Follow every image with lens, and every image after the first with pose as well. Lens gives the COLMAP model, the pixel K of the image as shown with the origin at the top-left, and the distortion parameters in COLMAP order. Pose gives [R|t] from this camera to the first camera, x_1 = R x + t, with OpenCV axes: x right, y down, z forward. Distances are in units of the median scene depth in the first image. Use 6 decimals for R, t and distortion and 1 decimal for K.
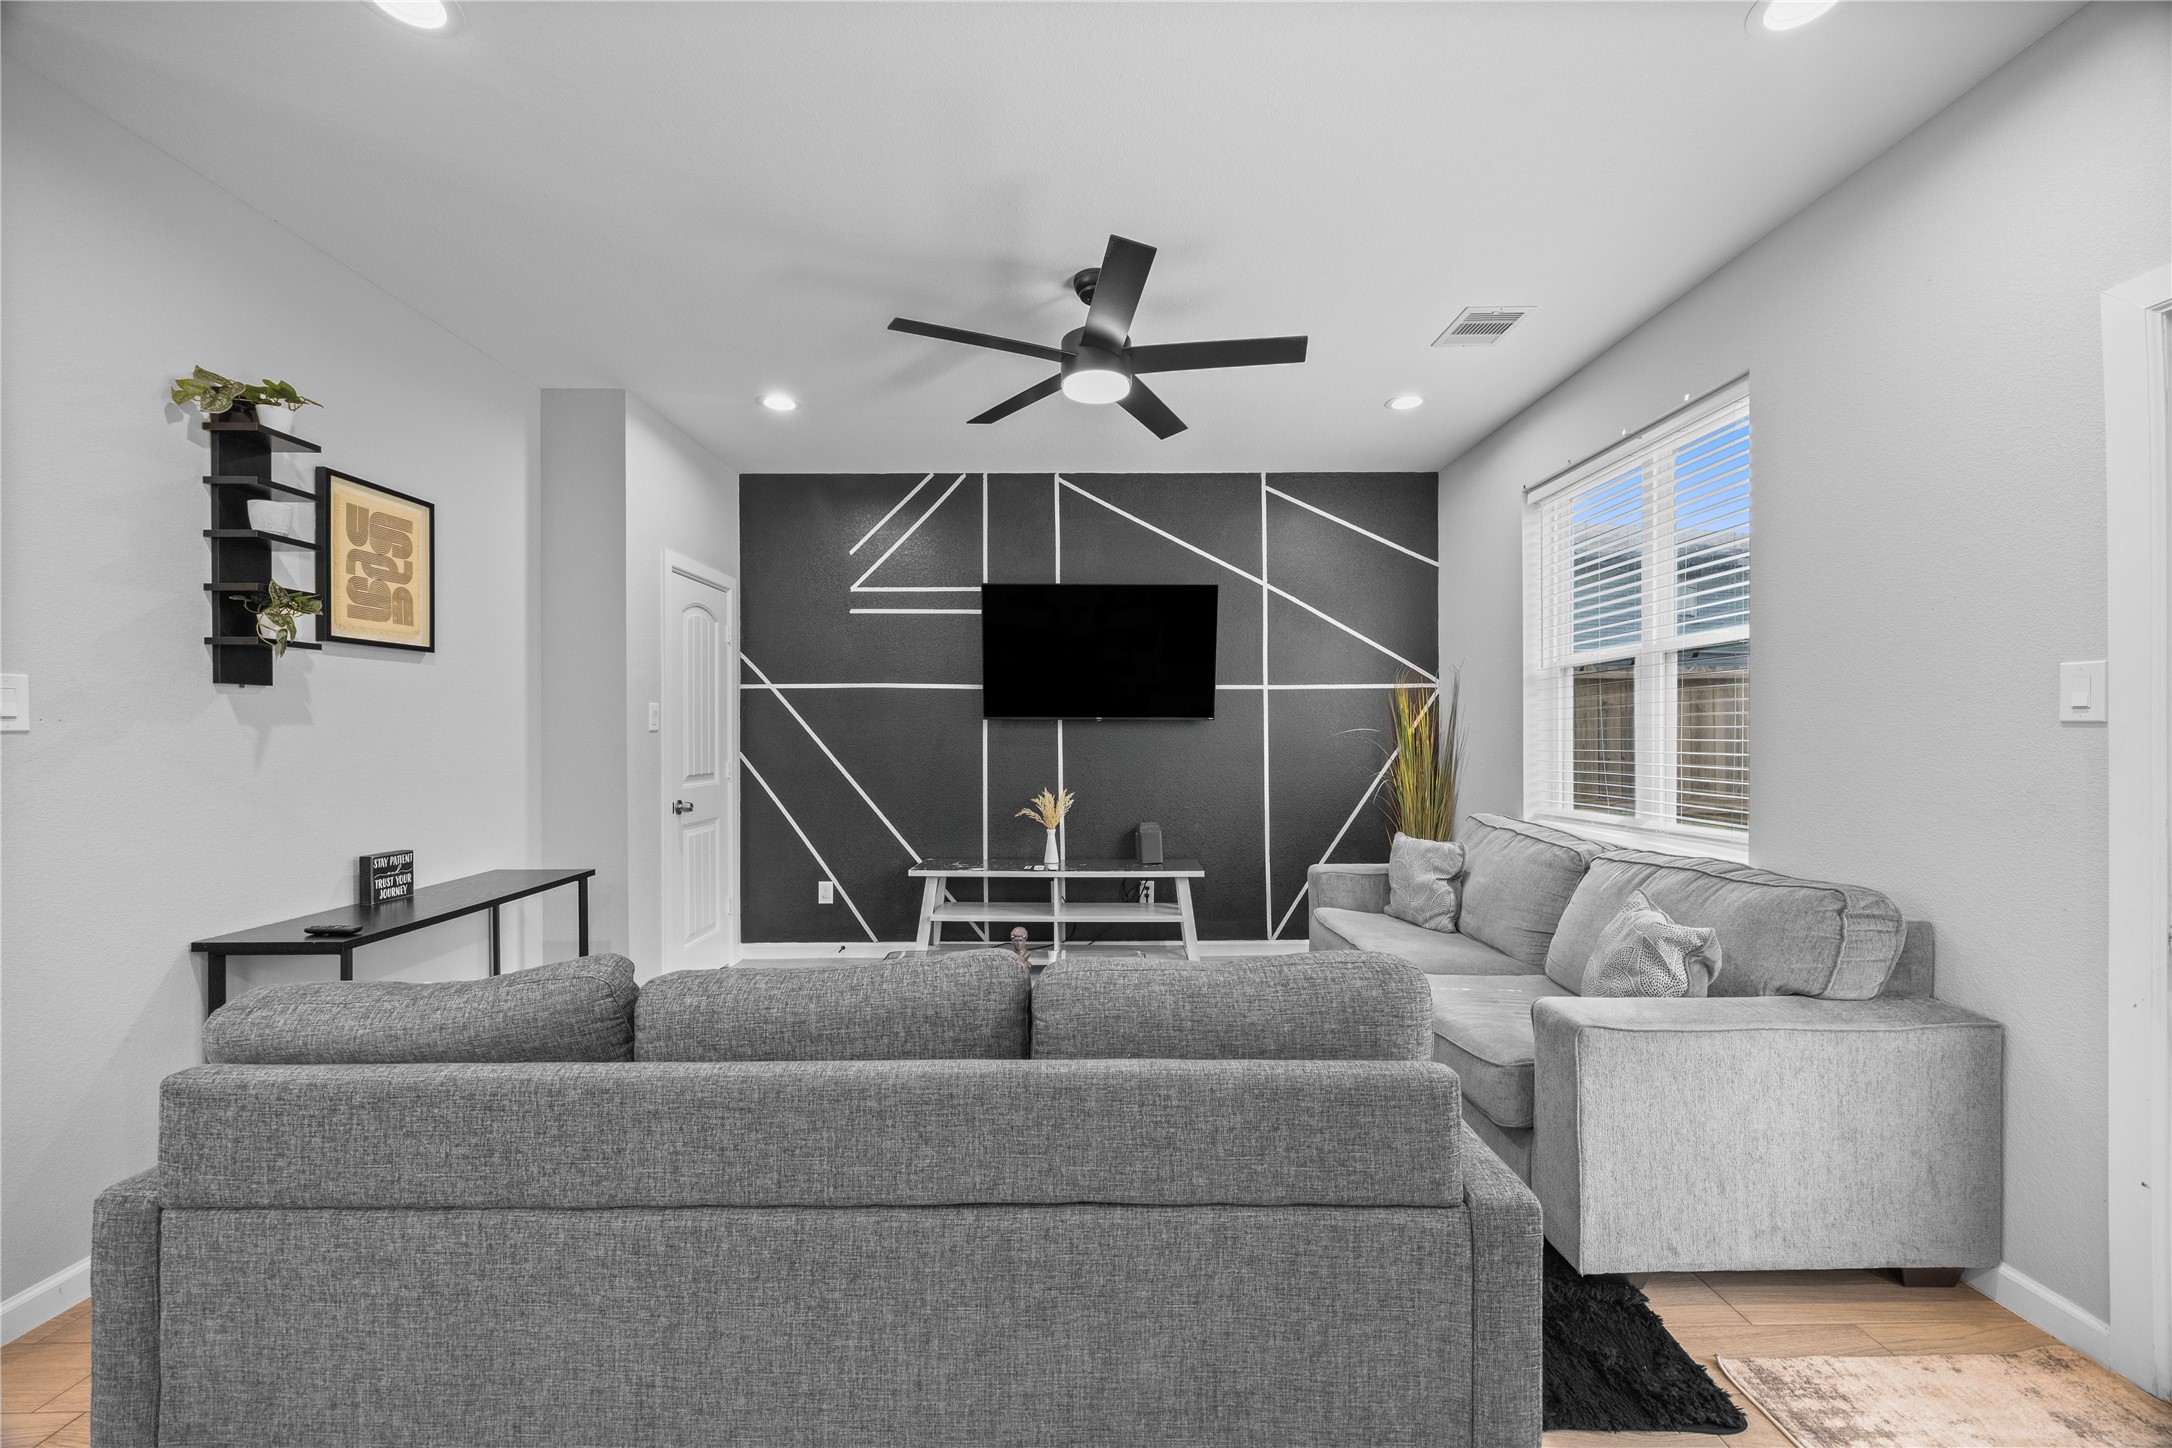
lens RADIAL K [[837.4, 0, 1086.3], [0, 837.4, 729.7], [0, 0, 1]] dist [0.000448, 0.000423]
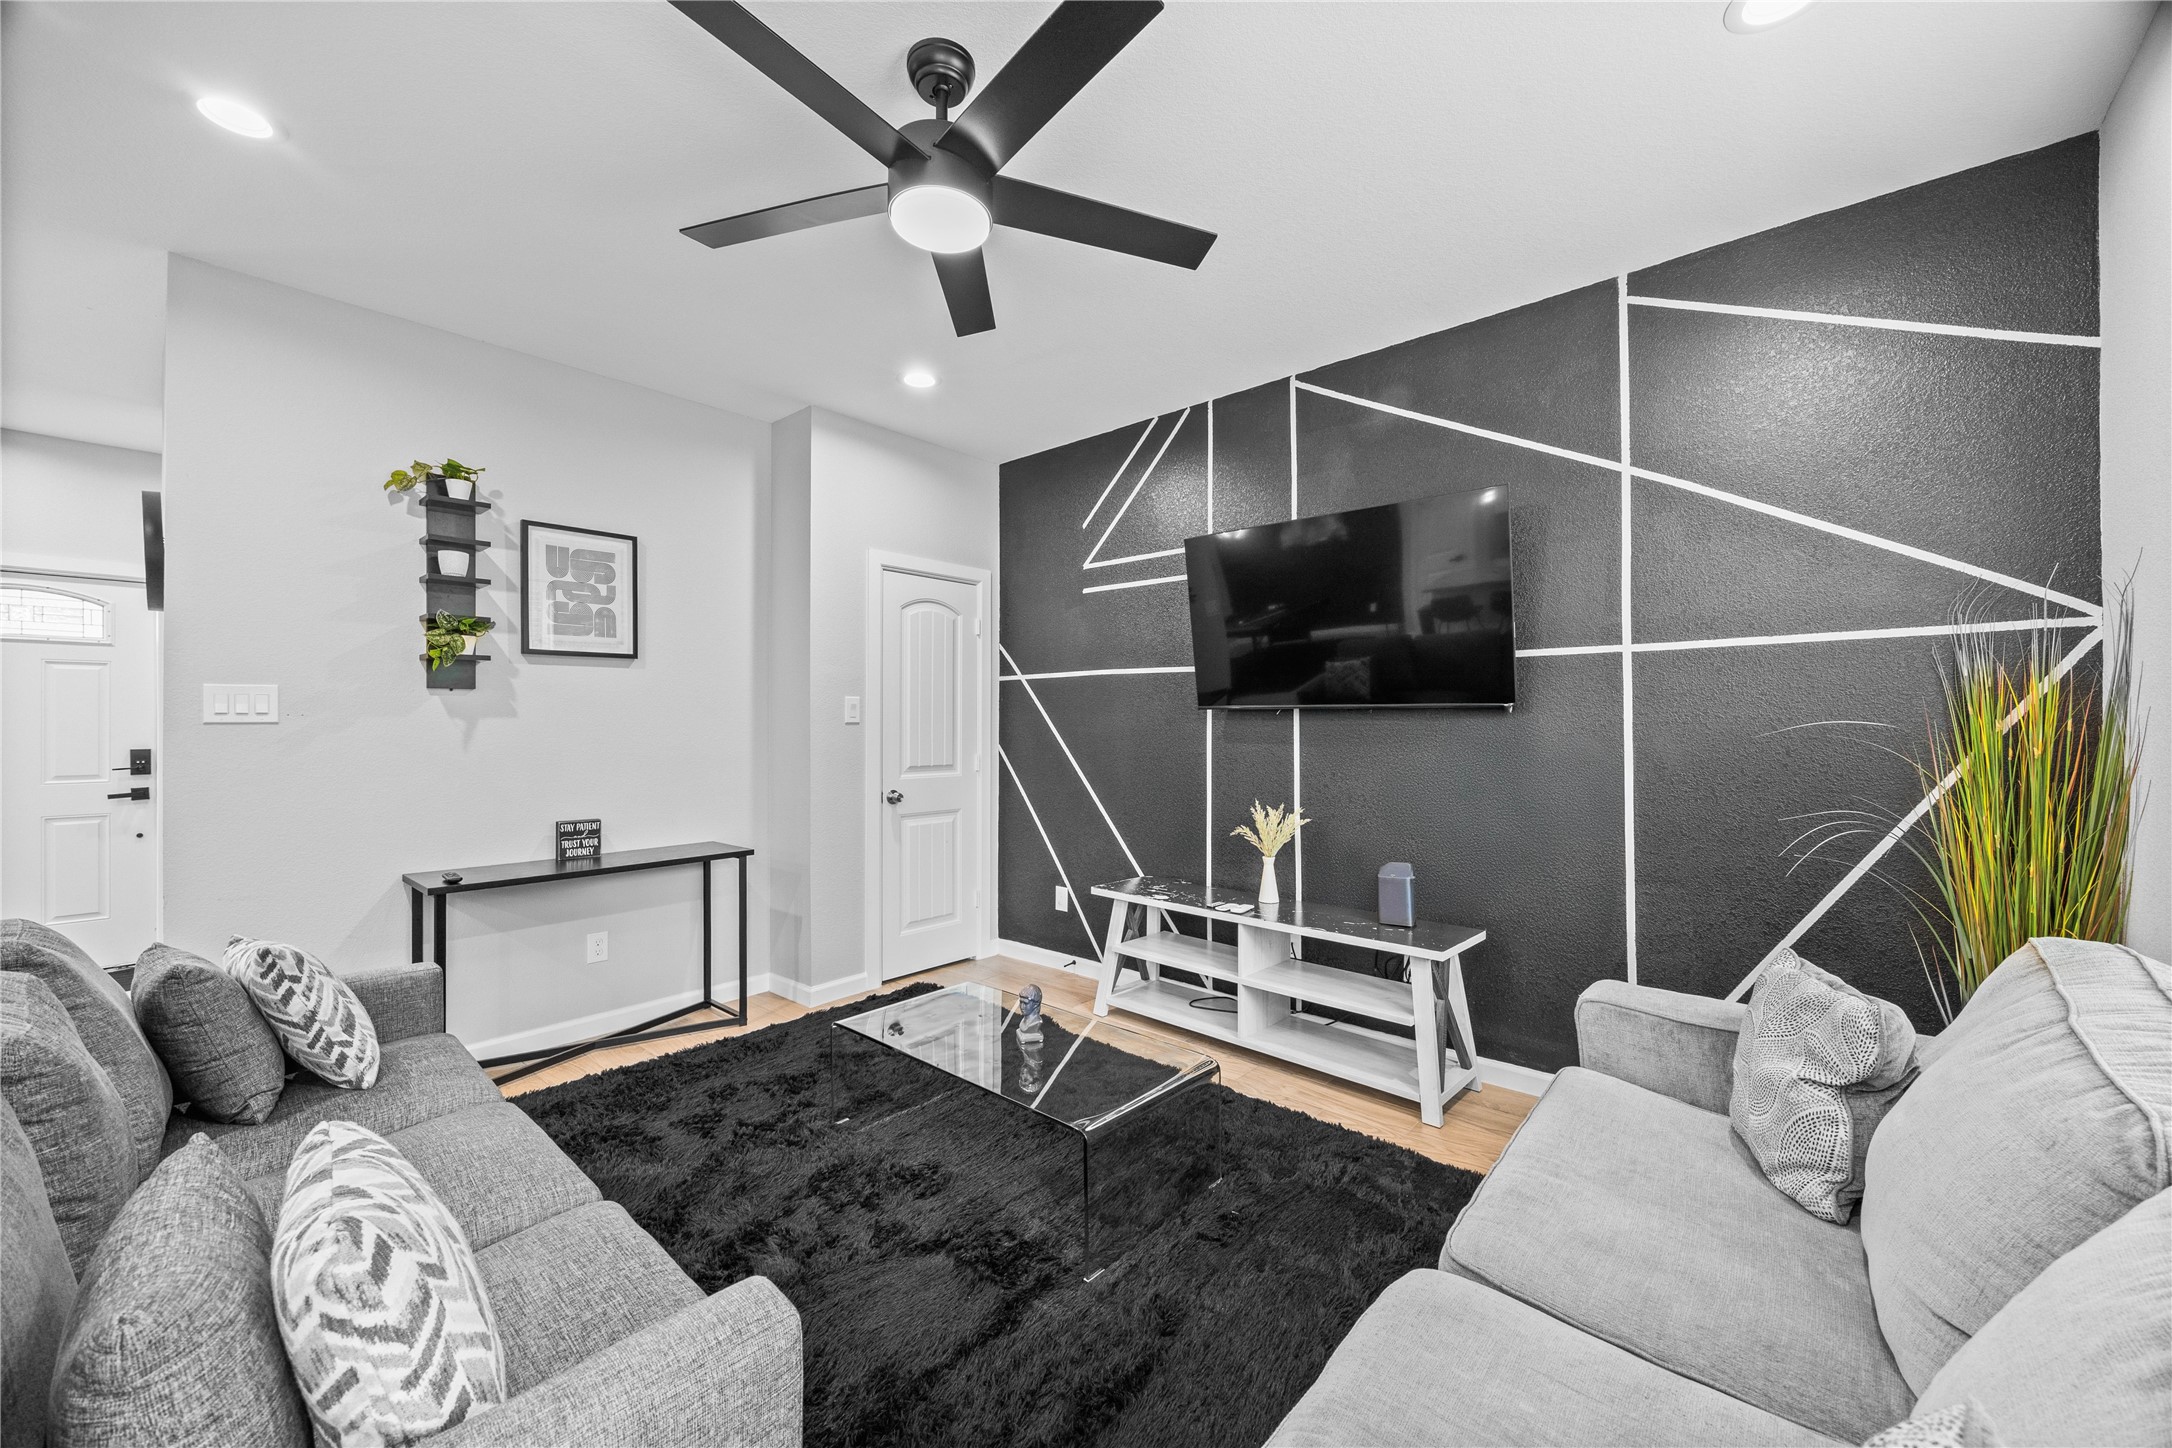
lens RADIAL K [[837.4, 0, 1088.2], [0, 837.4, 721.5], [0, 0, 1]] dist [0.000448, 0.000423]
pose [[0.742181, 0.001207, -0.670199, 0.360205], [-0.001634, 0.999999, -0.000008, -0.001191], [0.670198, 0.001101, 0.742182, 0.368416]]
